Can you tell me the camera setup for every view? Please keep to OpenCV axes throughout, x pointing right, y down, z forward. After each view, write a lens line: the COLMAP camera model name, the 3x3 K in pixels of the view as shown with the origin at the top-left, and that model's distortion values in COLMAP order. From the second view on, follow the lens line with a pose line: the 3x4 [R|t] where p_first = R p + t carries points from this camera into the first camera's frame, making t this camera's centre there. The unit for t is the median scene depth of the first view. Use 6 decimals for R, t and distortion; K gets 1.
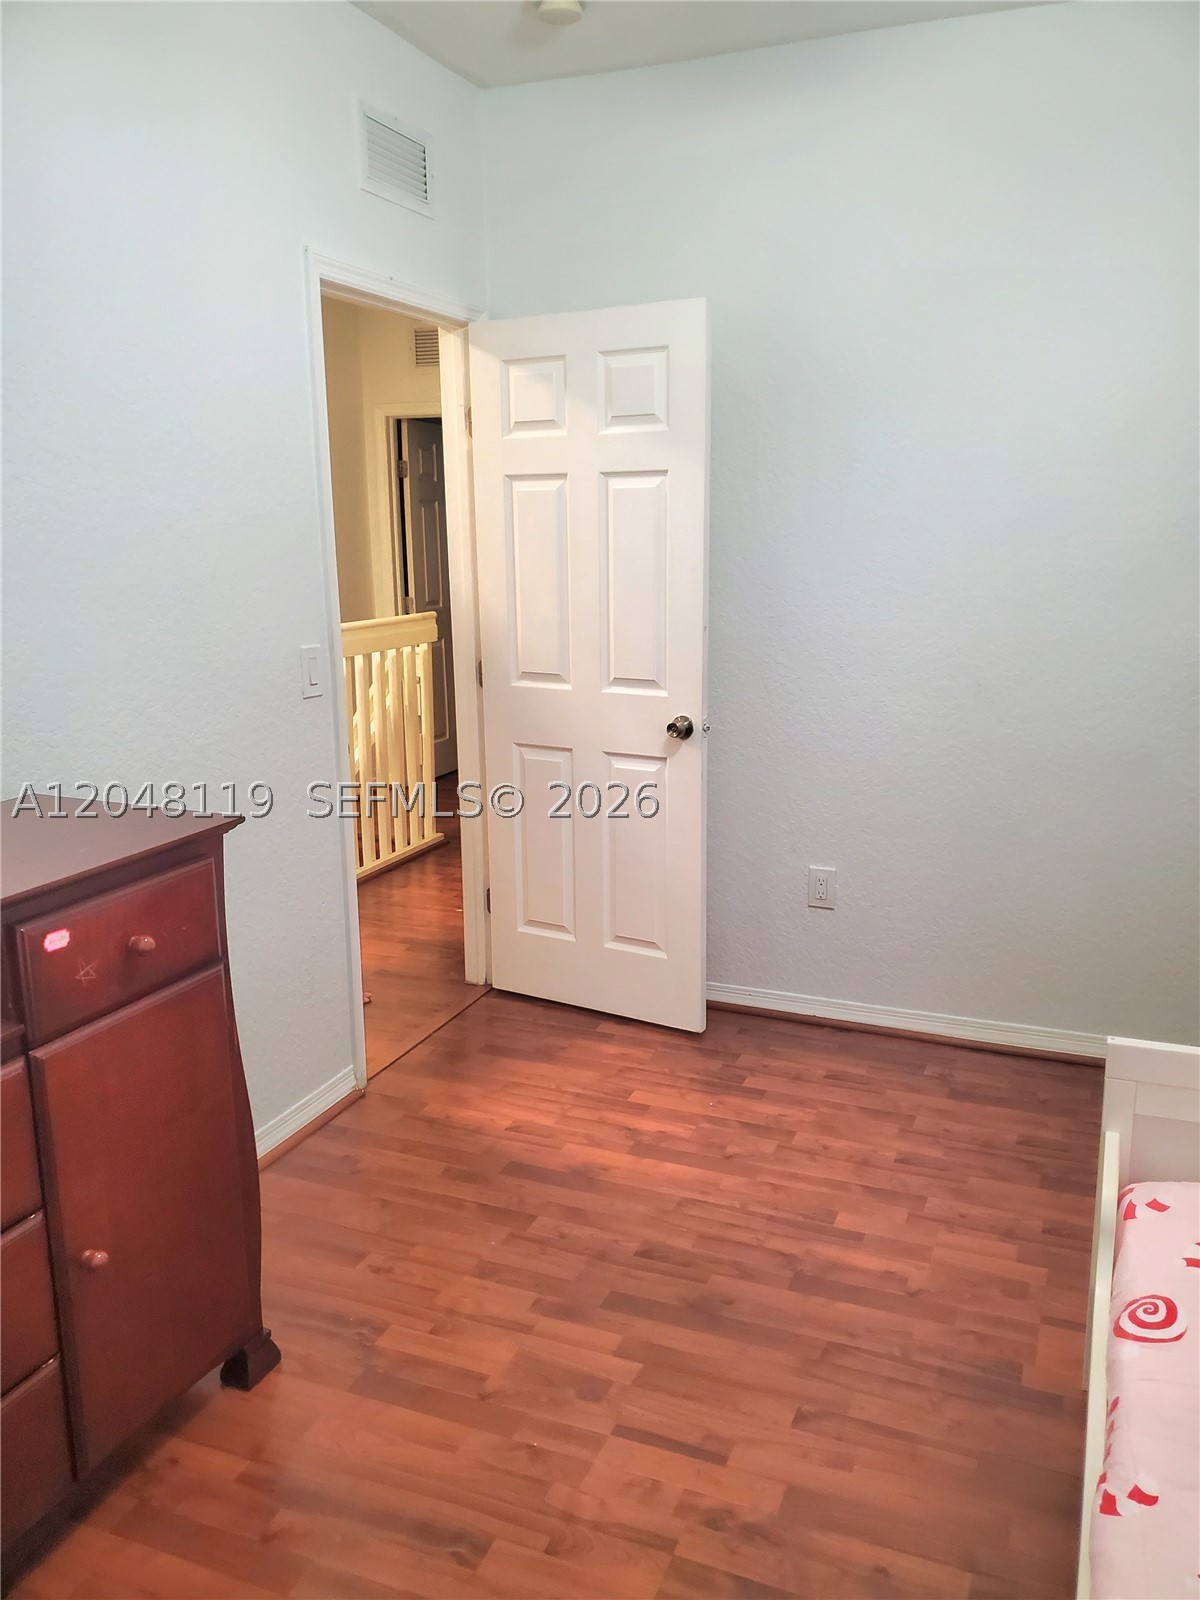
lens RADIAL K [[1245.2, 0, 600.0], [0, 1245.2, 800.0], [0, 0, 1]] dist [0.015069, 0.008932]
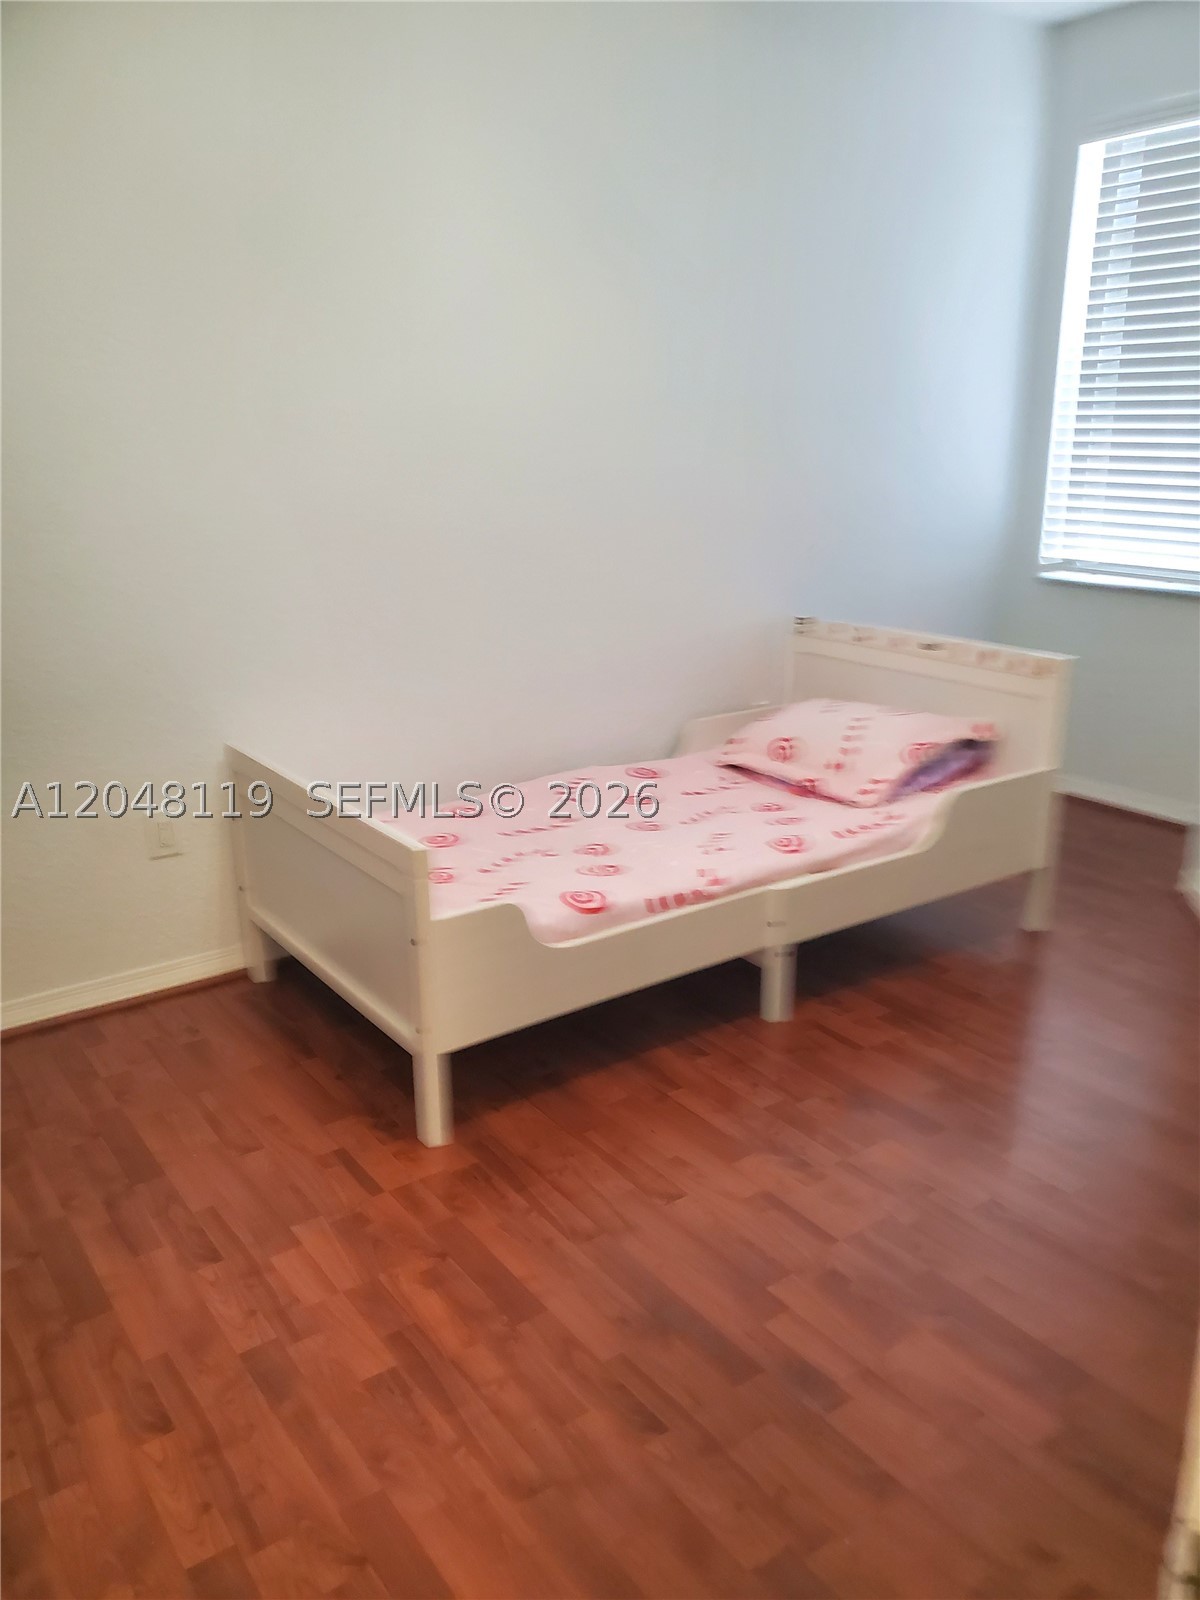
lens RADIAL K [[1245.2, 0, 600.0], [0, 1245.2, 800.0], [0, 0, 1]] dist [0.015069, 0.008932]
pose [[-0.842117, -0.132408, 0.522787, -0.282341], [0.144491, 0.878555, 0.455263, -0.298204], [-0.519578, 0.458923, -0.720714, 1.459177]]
